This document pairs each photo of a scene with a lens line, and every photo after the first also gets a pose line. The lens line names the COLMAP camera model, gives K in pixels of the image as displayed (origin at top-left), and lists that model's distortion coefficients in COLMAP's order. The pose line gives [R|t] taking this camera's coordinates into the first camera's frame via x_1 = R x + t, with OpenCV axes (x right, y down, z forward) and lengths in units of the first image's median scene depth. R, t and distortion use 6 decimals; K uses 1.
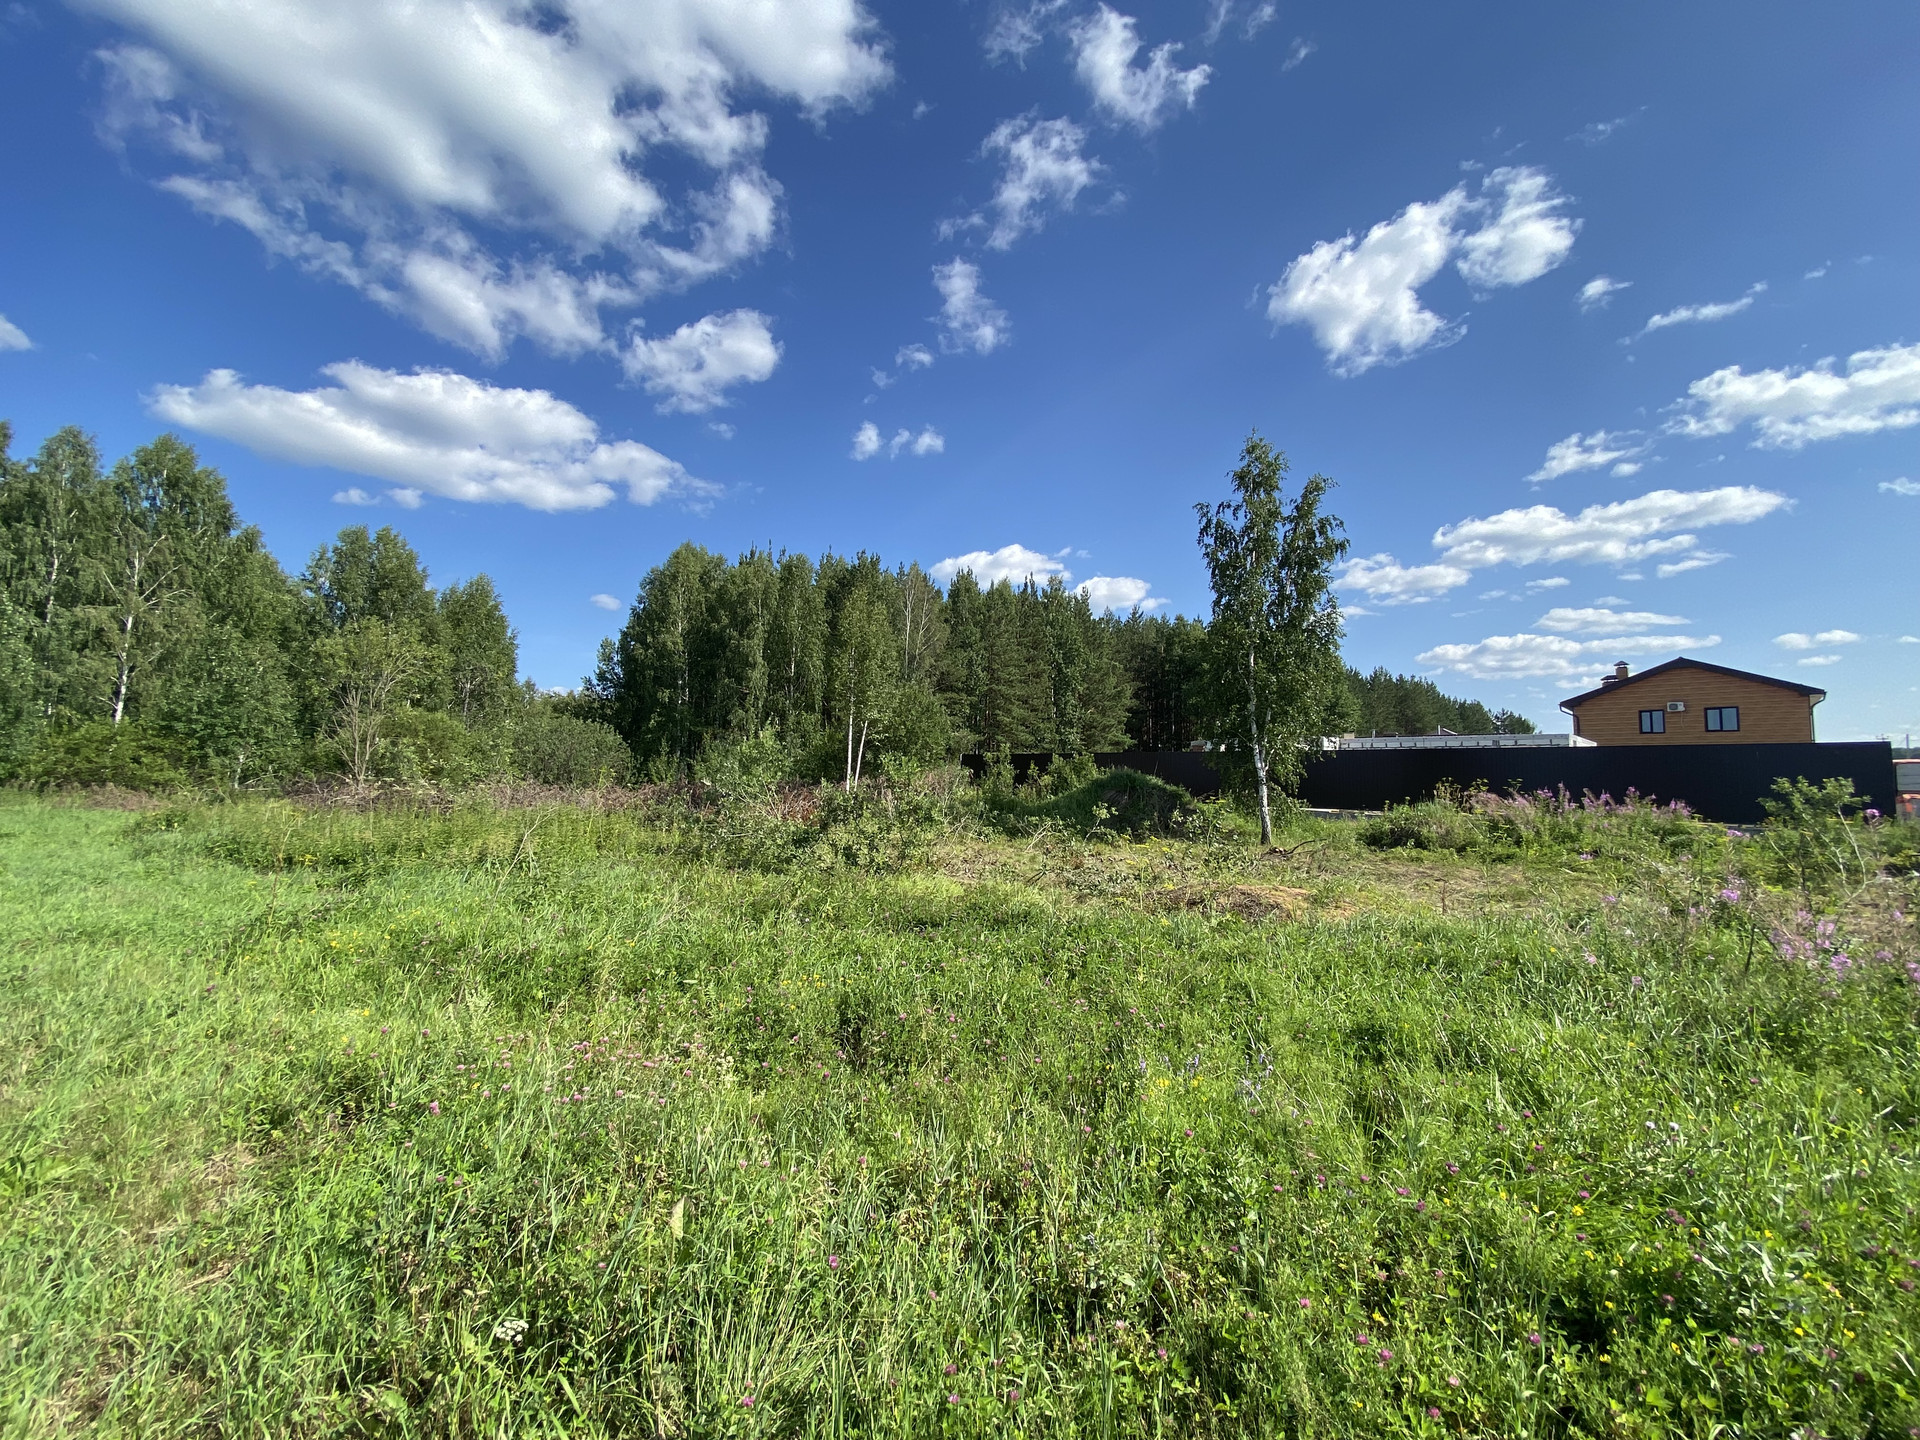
lens RADIAL K [[770.5, 0, 960.0], [0, 770.5, 720.0], [0, 0, 1]] dist [0.000197, -0.009976]
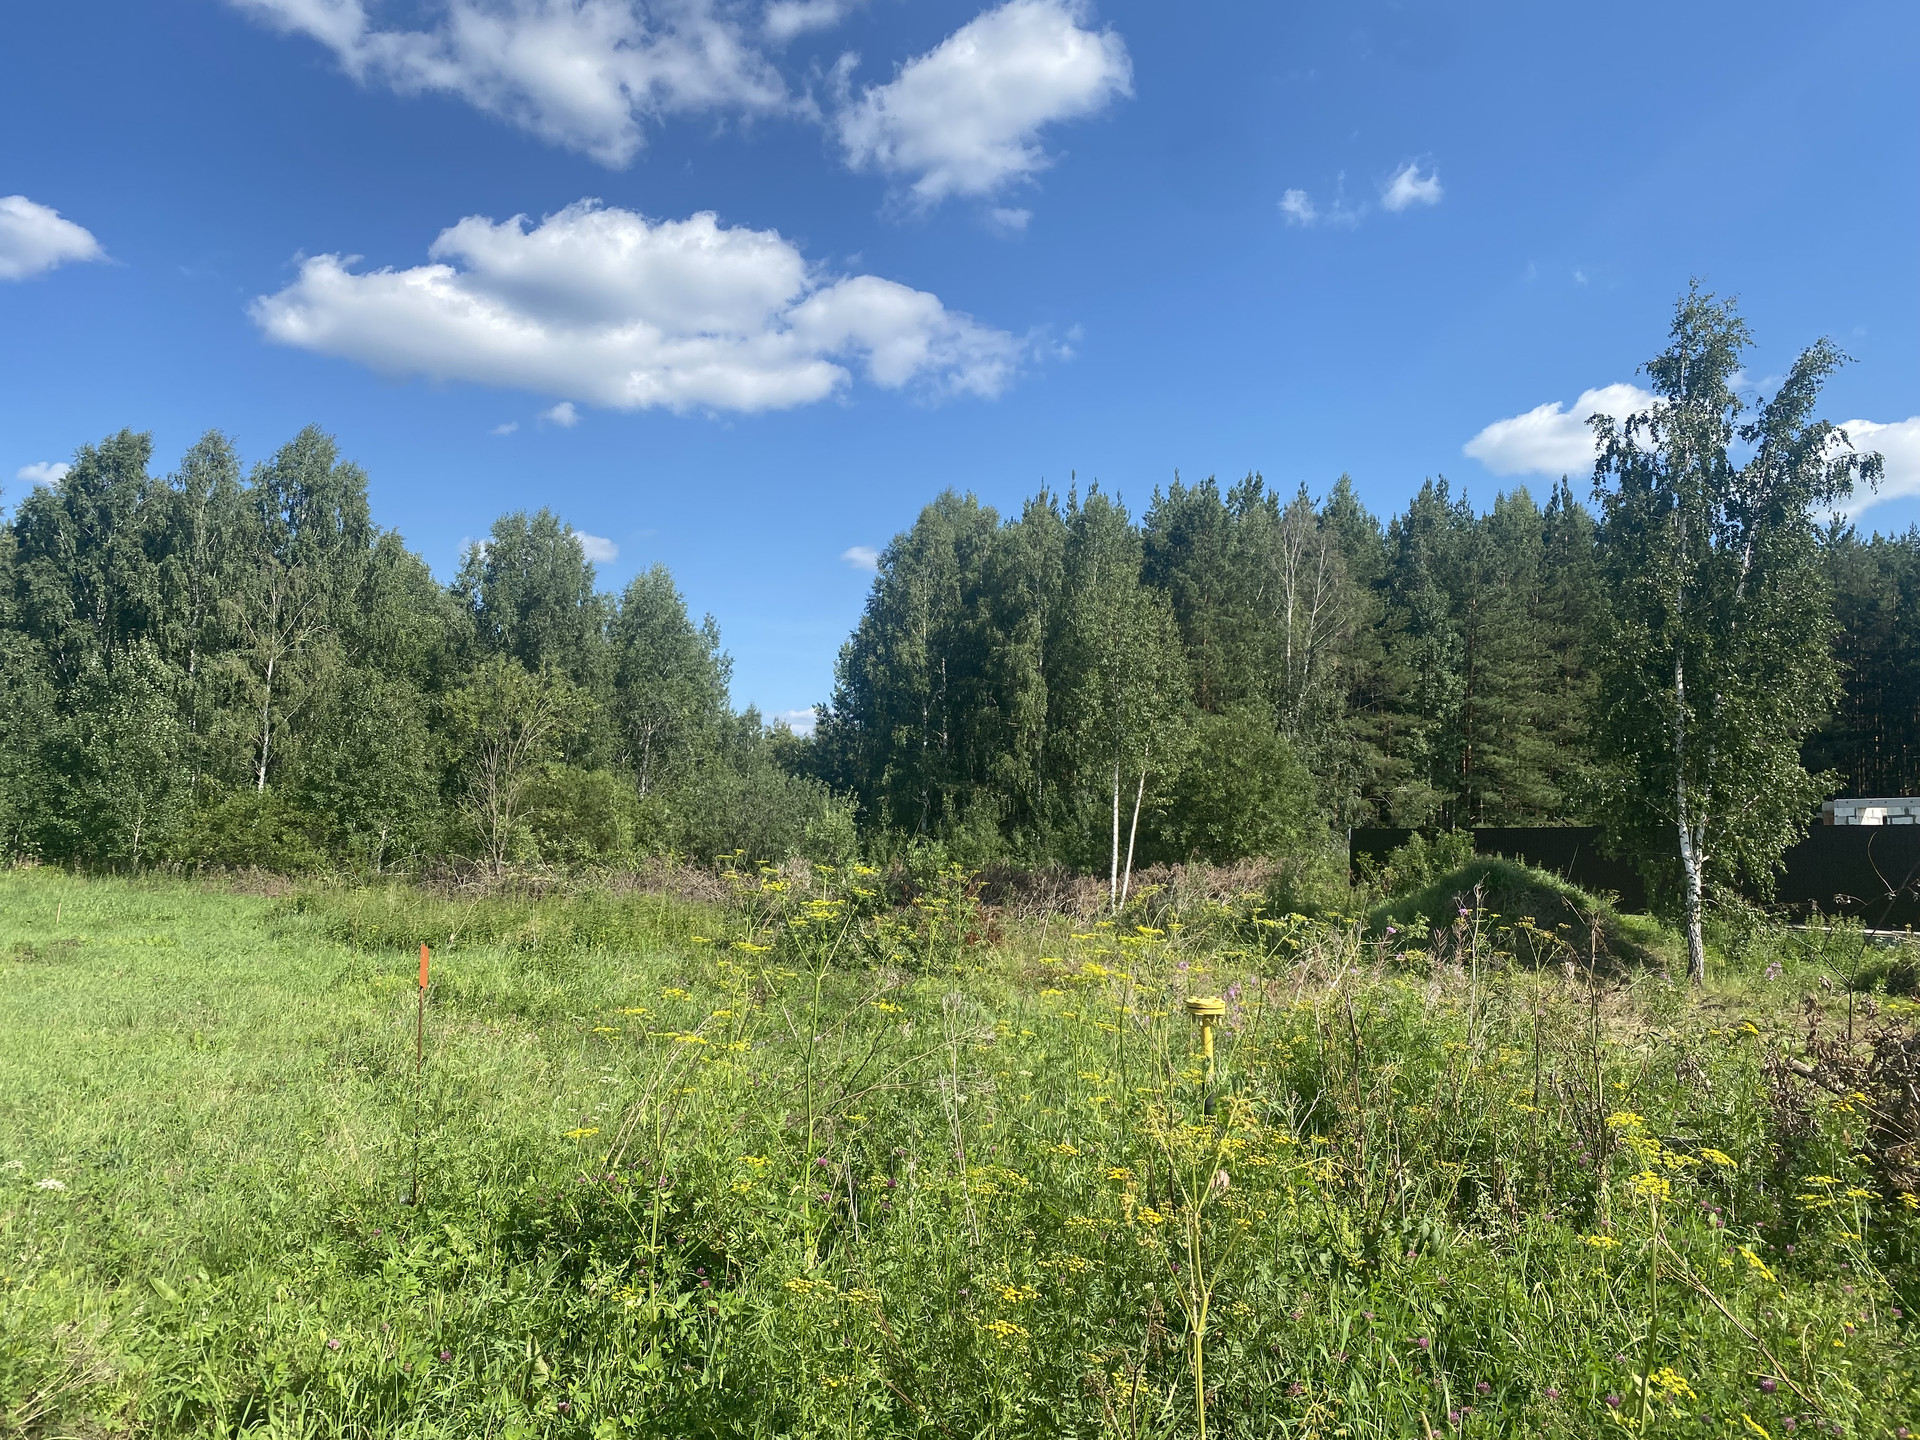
lens RADIAL K [[1428.9, 0, 960.0], [0, 1428.9, 720.0], [0, 0, 1]] dist [0.005301, -0.000060]
pose [[0.927204, -0.029886, -0.373363, 0.162574], [0.020540, 0.999369, -0.028986, -0.012604], [0.373993, 0.019207, 0.927233, -0.144877]]
